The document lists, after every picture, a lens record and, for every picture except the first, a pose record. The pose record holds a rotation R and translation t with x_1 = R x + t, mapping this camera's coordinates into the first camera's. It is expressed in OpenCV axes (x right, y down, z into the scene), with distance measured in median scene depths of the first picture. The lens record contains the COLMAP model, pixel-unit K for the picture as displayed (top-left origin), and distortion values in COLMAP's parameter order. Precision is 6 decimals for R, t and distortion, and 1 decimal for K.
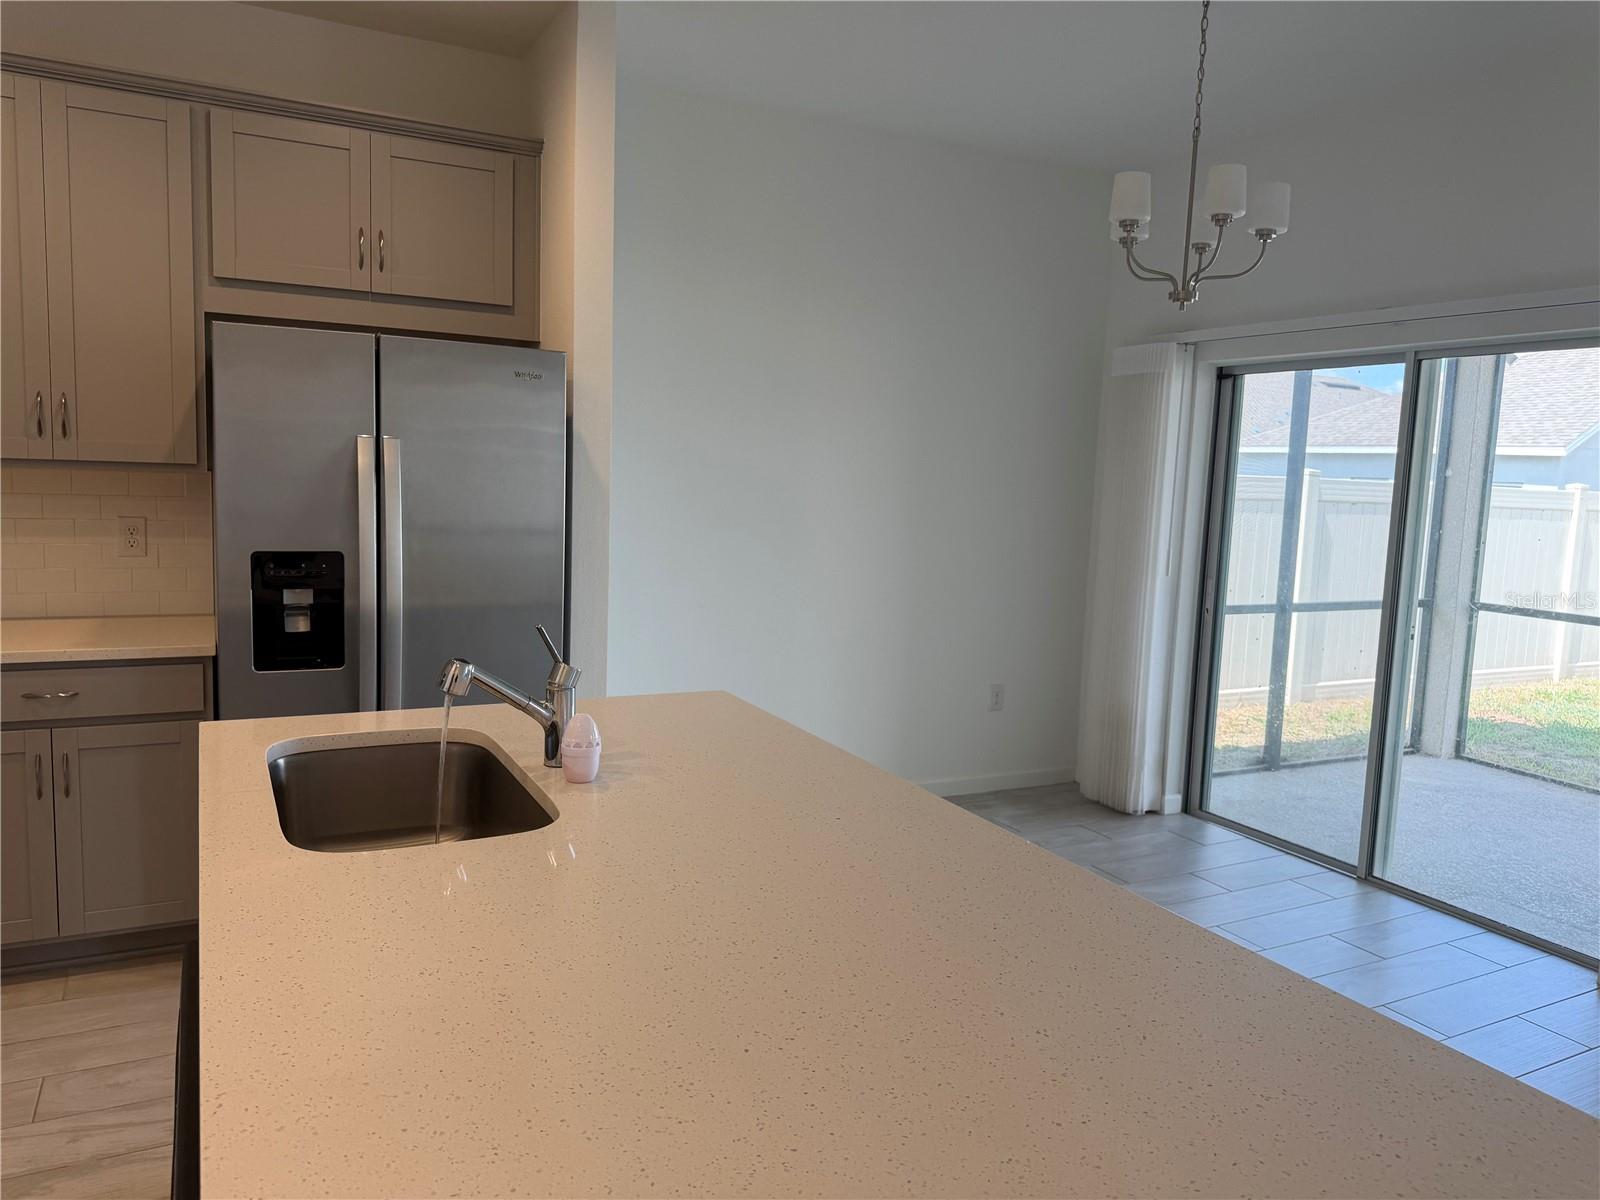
lens RADIAL K [[1151.0, 0, 798.6], [0, 1151.0, 591.8], [0, 0, 1]] dist [-0.002696, -0.000247]
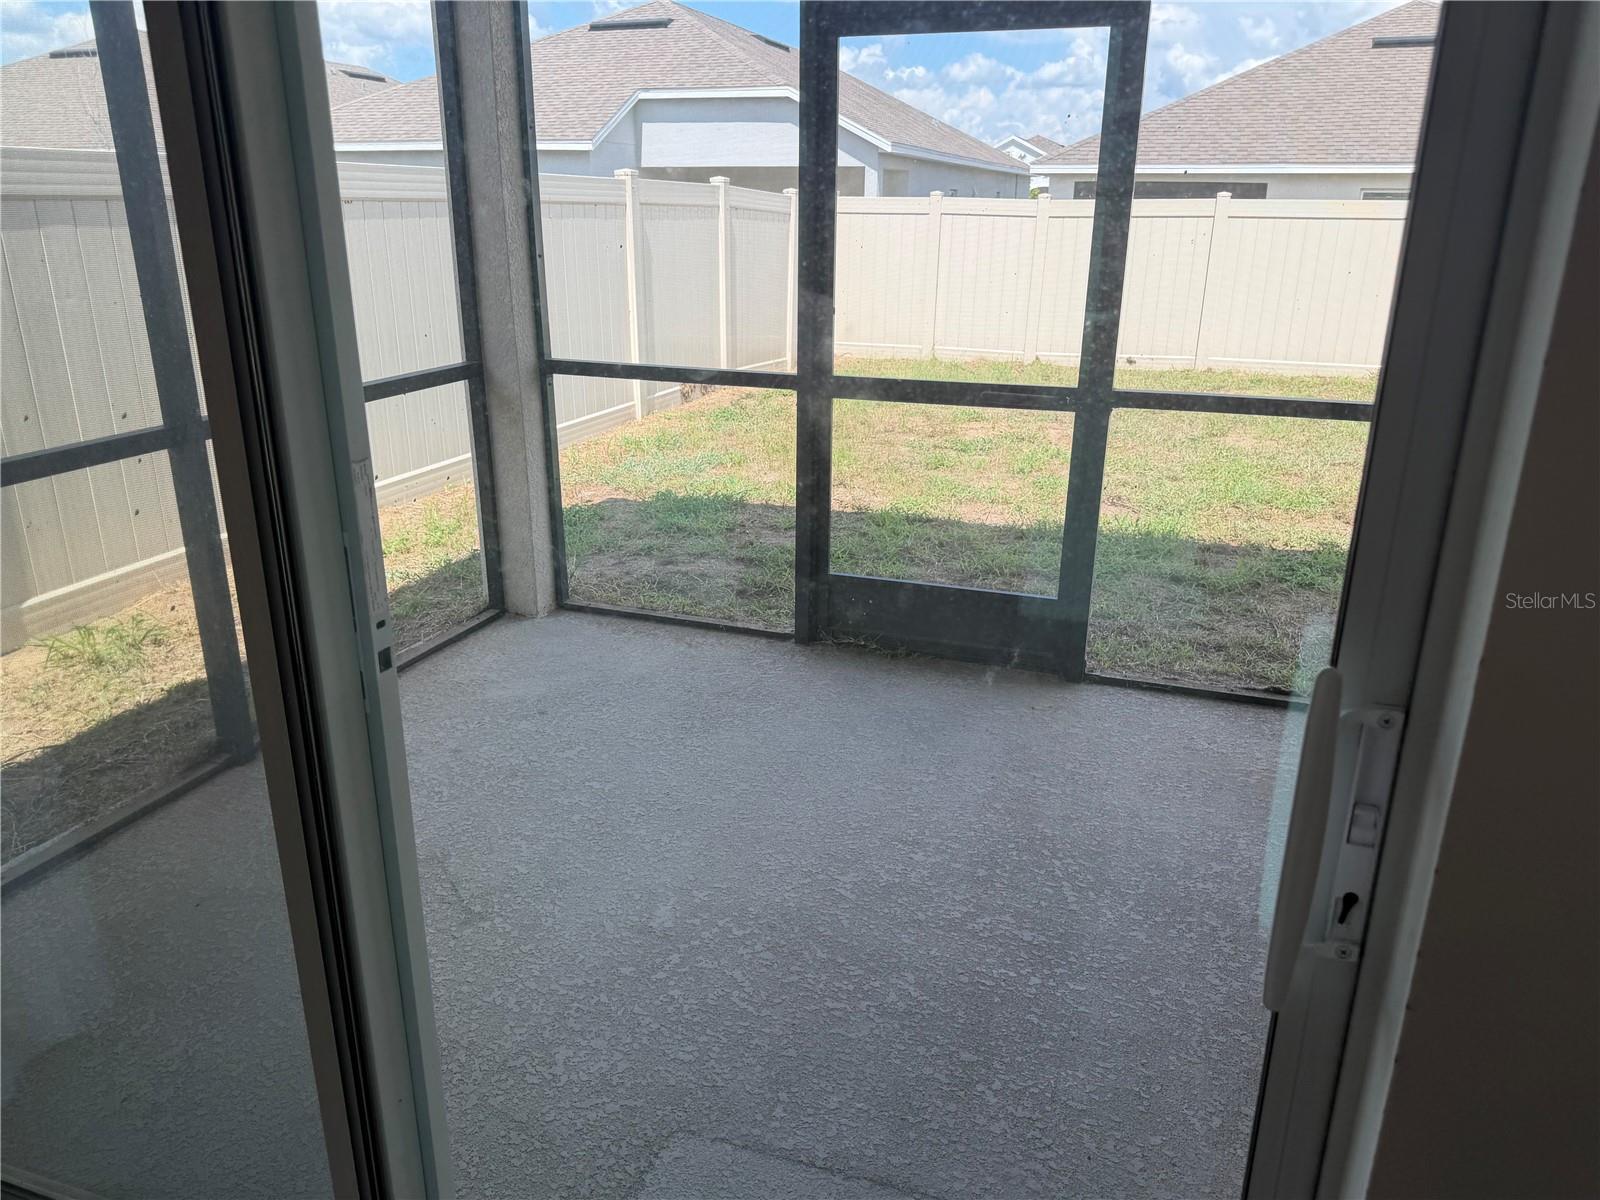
lens RADIAL K [[1151.0, 0, 798.6], [0, 1151.0, 591.8], [0, 0, 1]] dist [-0.002696, -0.000247]
pose [[0.725844, -0.259300, 0.637114, 0.249897], [0.103269, 0.956808, 0.271761, -0.024202], [-0.680063, -0.131462, 0.721271, 0.425990]]
